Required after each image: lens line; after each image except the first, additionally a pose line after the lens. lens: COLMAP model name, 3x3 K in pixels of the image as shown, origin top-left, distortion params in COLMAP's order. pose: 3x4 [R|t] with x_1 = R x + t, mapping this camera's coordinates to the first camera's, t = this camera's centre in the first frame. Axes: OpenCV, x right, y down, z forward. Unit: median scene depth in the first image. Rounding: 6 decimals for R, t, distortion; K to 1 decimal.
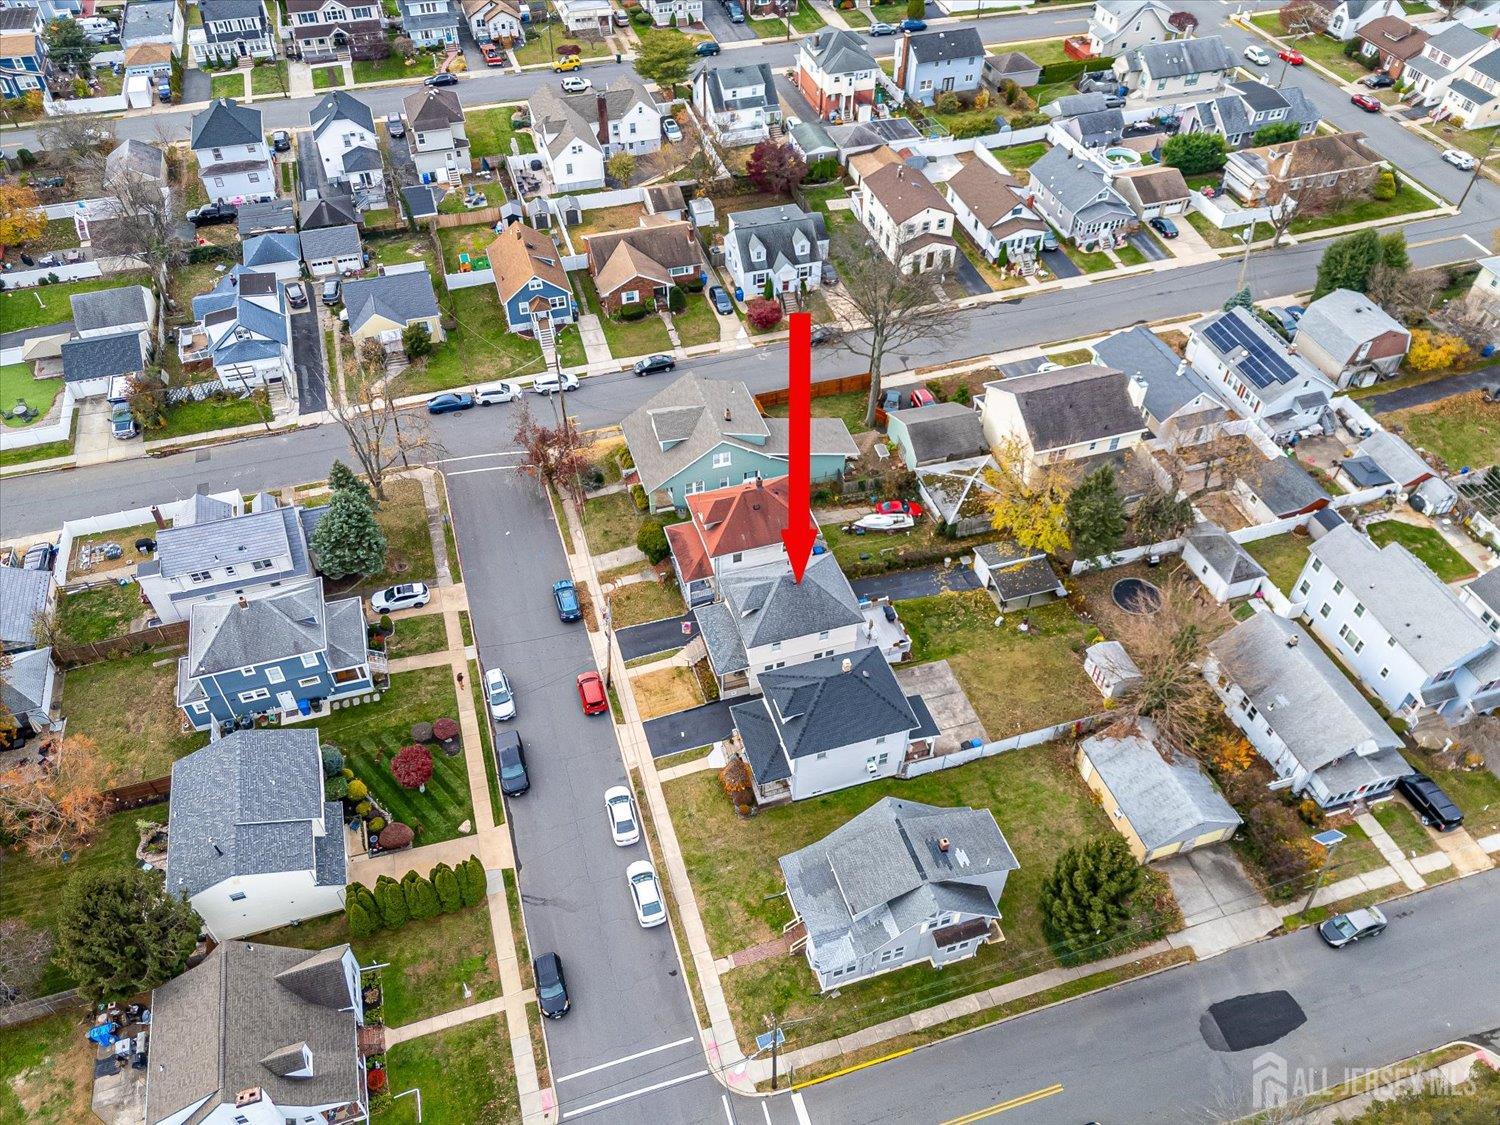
lens RADIAL K [[1125.7, 0, 749.4], [0, 1125.7, 561.2], [0, 0, 1]] dist [0.066435, -0.057488]
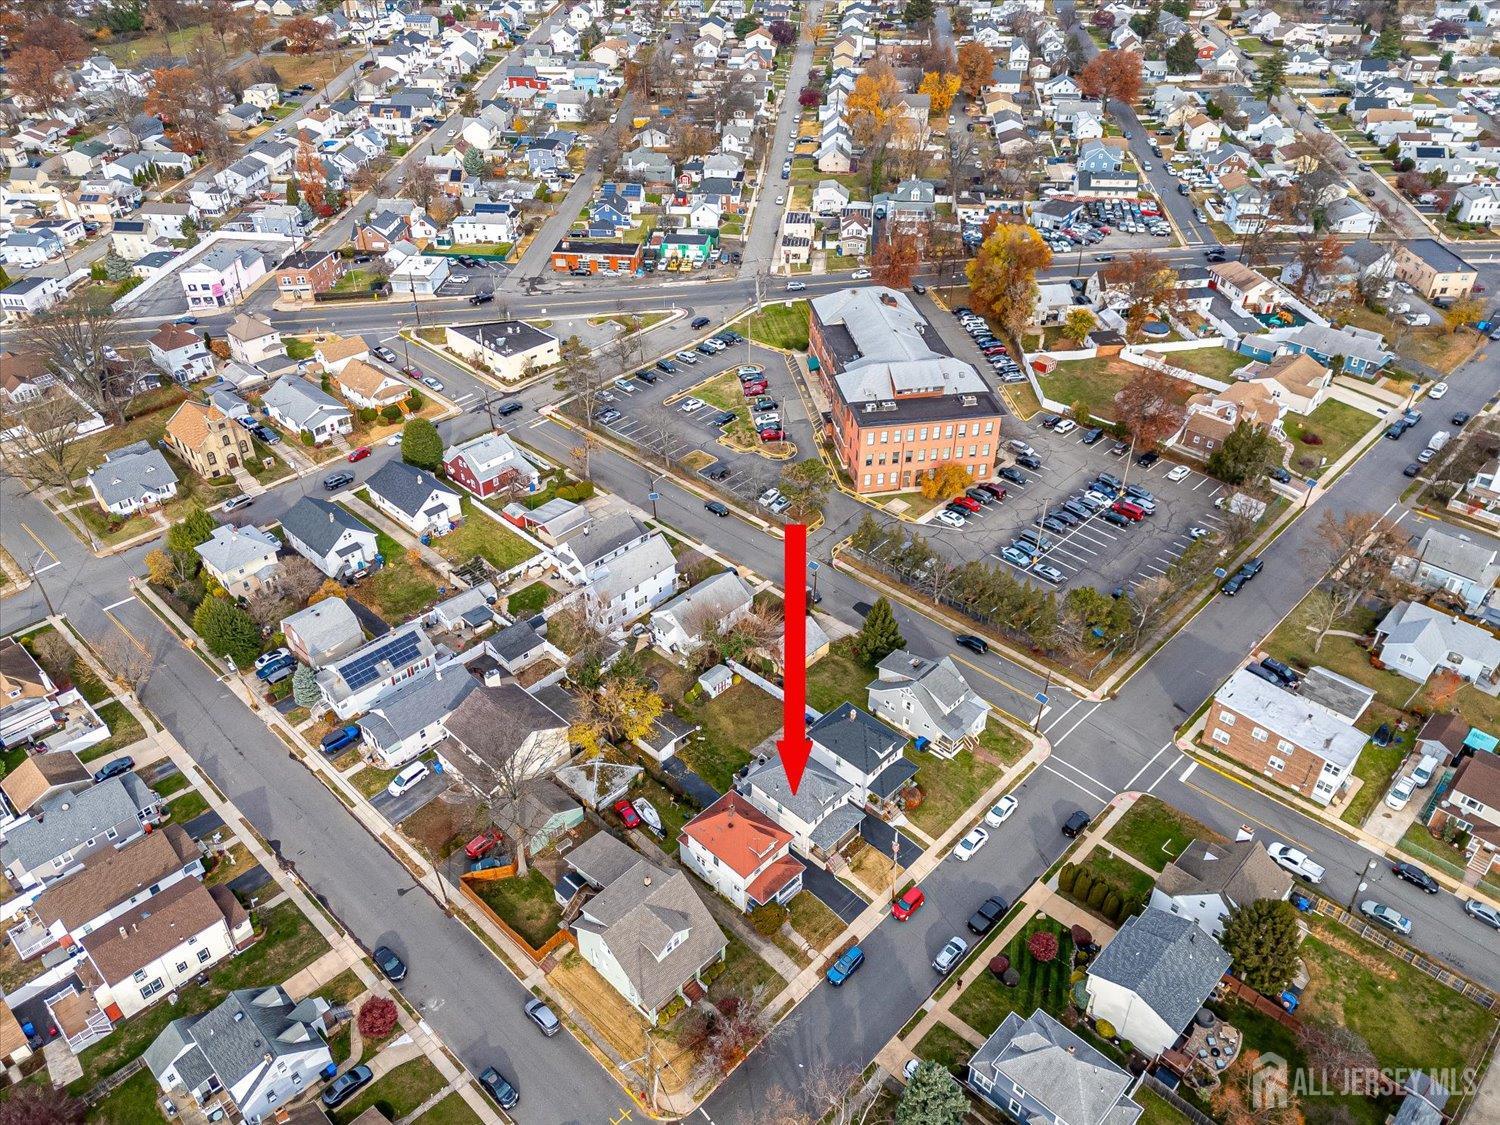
lens RADIAL K [[1125.7, 0, 744.4], [0, 1125.7, 552.5], [0, 0, 1]] dist [0.066435, -0.057488]
pose [[-0.476521, -0.511073, 0.715355, -0.810095], [0.630472, 0.368434, 0.683199, -1.103409], [-0.612726, 0.776570, 0.146651, 0.587800]]
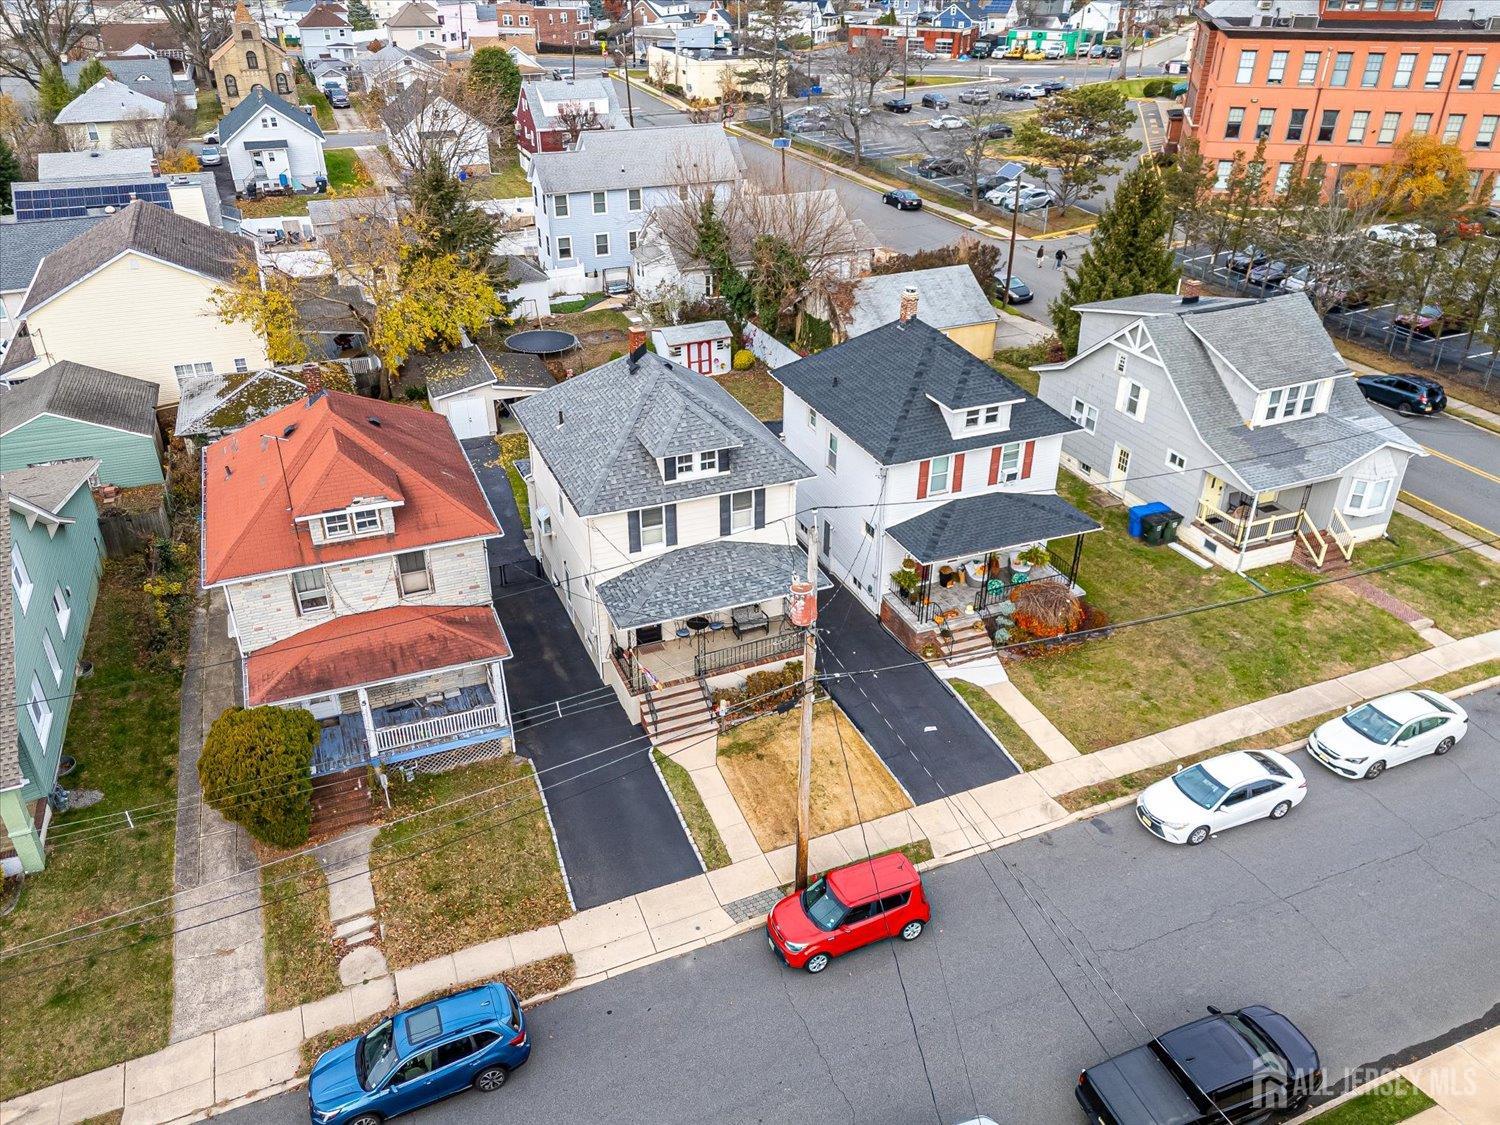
lens RADIAL K [[1125.7, 0, 750.6], [0, 1125.7, 559.4], [0, 0, 1]] dist [0.066435, -0.057488]
pose [[-0.088164, -0.497530, 0.862955, -0.361277], [0.712552, 0.573872, 0.403659, -0.087633], [-0.696058, 0.650488, 0.303921, 0.857427]]
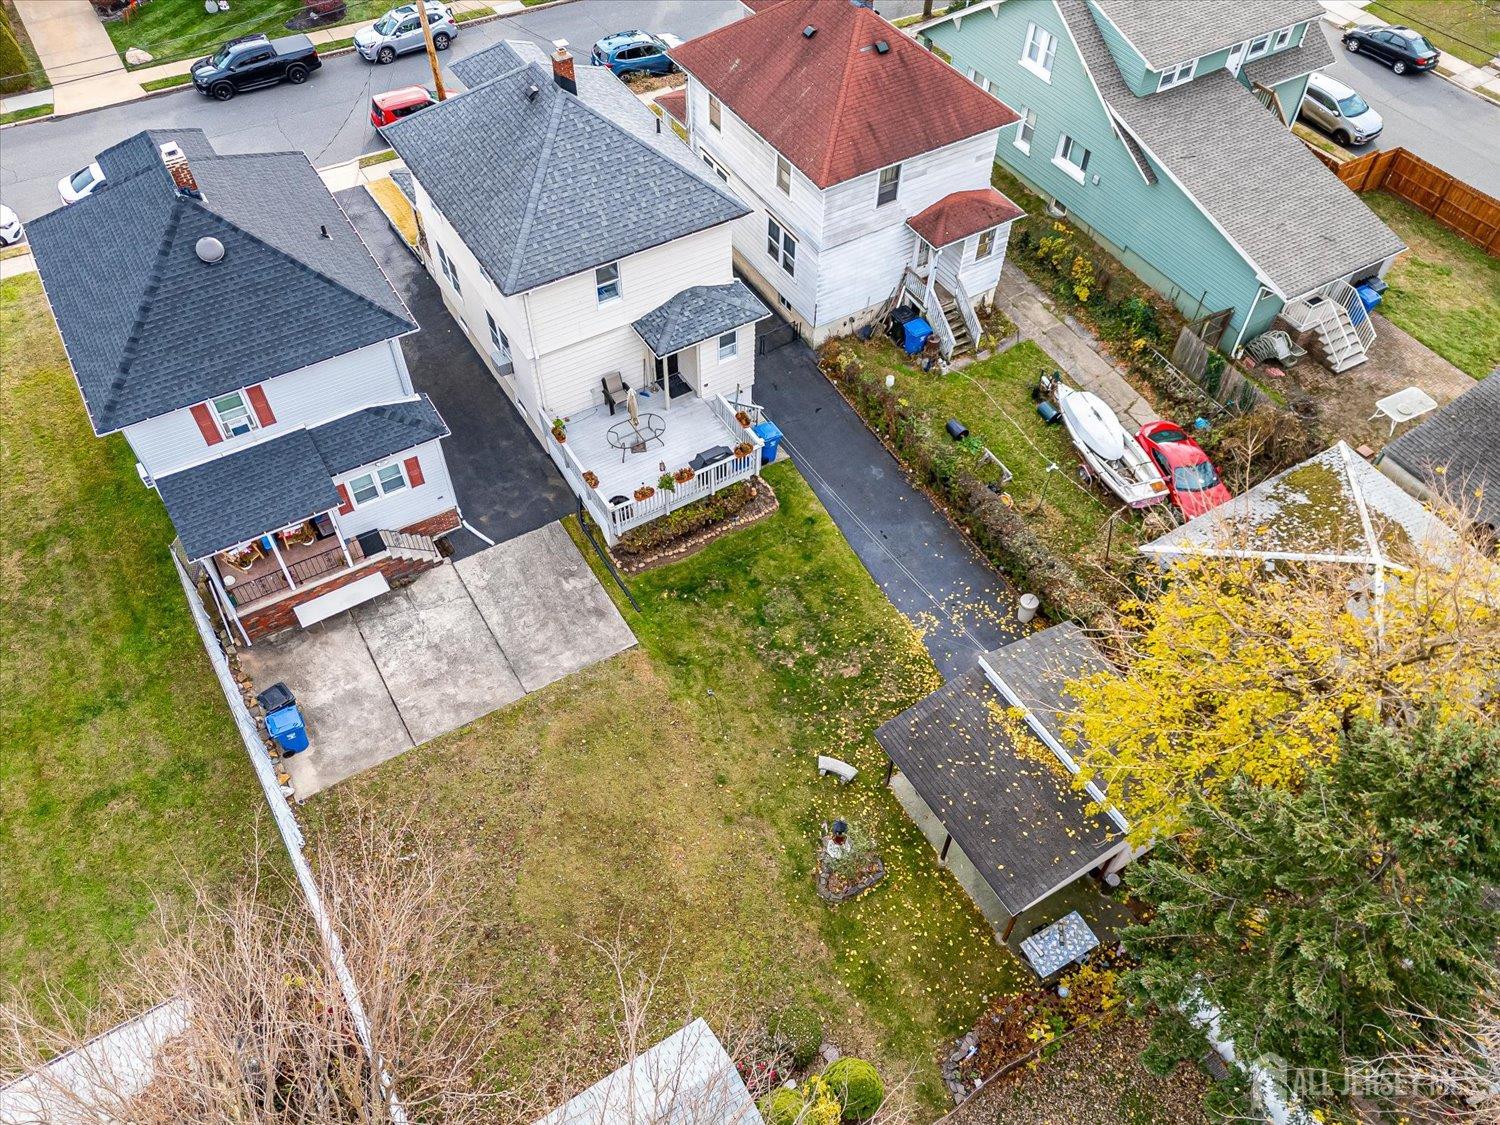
lens RADIAL K [[1125.7, 0, 751.6], [0, 1125.7, 555.4], [0, 0, 1]] dist [0.066435, -0.057488]
pose [[0.241794, 0.744403, -0.622415, 0.385665], [-0.701332, 0.577364, 0.418072, -0.096493], [0.670574, 0.335432, 0.661677, 0.817946]]
